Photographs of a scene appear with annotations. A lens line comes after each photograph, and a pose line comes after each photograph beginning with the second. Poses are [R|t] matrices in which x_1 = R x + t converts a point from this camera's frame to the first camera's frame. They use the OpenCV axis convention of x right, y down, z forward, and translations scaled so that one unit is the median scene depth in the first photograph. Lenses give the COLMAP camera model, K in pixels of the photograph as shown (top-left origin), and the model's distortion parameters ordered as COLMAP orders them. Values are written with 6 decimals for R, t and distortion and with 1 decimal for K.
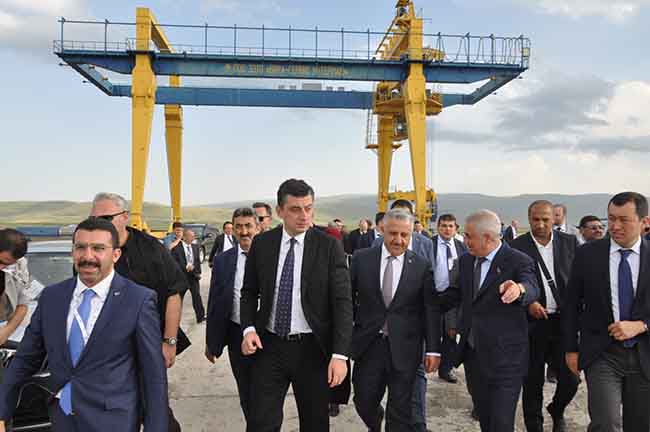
lens RADIAL K [[540.1, 0, 325.3], [0, 540.1, 219.6], [0, 0, 1]] dist [-0.039114, 0.029508]
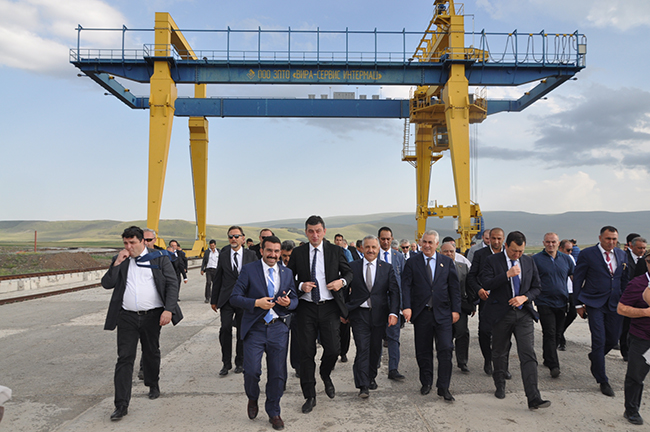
lens RADIAL K [[540.1, 0, 324.0], [0, 540.1, 216.5], [0, 0, 1]] dist [-0.039114, 0.029508]
pose [[0.997345, -0.004292, -0.072701, 0.009523], [0.001437, 0.999227, -0.039277, 0.000367], [0.072814, 0.039068, 0.996580, 0.090768]]
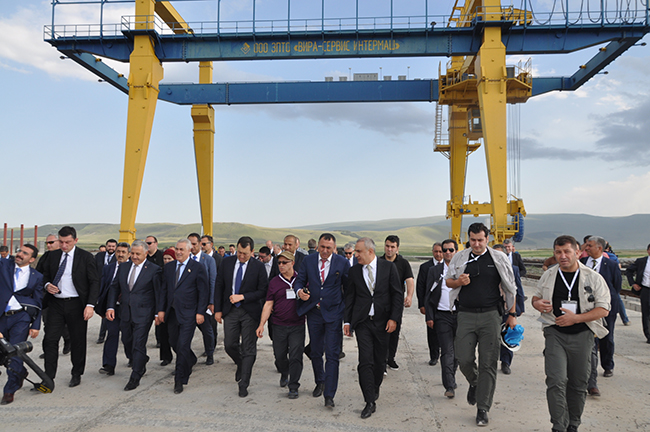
lens RADIAL K [[540.1, 0, 326.0], [0, 540.1, 217.9], [0, 0, 1]] dist [-0.039114, 0.029508]
pose [[0.986207, -0.005841, -0.165414, 0.062355], [-0.001056, 0.999135, -0.041574, 0.001215], [0.165514, 0.041176, 0.985347, 0.241349]]
